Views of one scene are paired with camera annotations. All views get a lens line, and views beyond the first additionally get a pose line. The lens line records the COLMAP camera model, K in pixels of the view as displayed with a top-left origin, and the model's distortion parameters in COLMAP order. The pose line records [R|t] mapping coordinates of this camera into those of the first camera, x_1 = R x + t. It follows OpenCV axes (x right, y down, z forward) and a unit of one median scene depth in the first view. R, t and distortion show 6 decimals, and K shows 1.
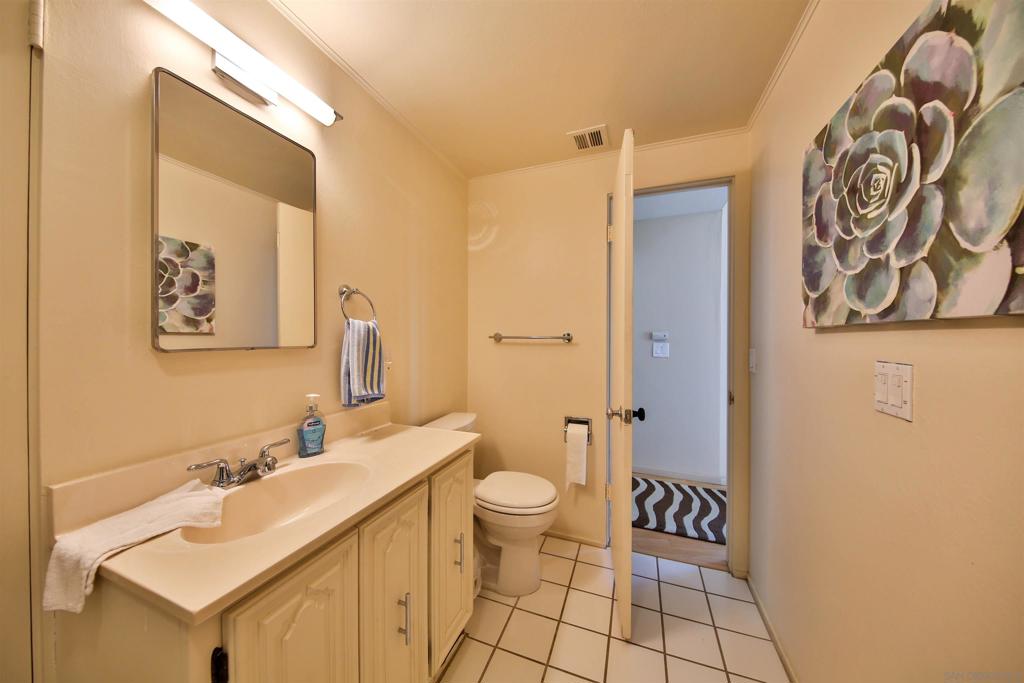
lens RADIAL K [[339.6, 0, 513.4], [0, 339.6, 338.8], [0, 0, 1]] dist [0.000601, -0.000046]
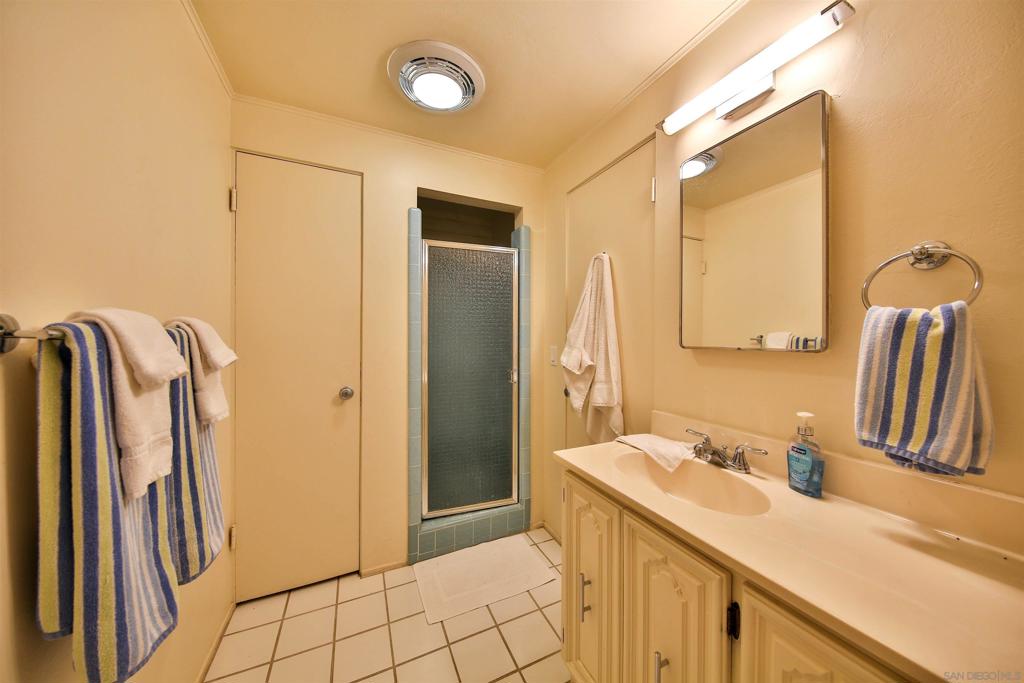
lens RADIAL K [[339.6, 0, 513.4], [0, 339.6, 338.8], [0, 0, 1]] dist [0.000601, -0.000046]
pose [[-0.702710, 0.000918, -0.711476, 0.497695], [-0.003840, 0.999980, 0.005083, -0.006243], [0.711466, 0.006304, -0.702692, 1.278638]]
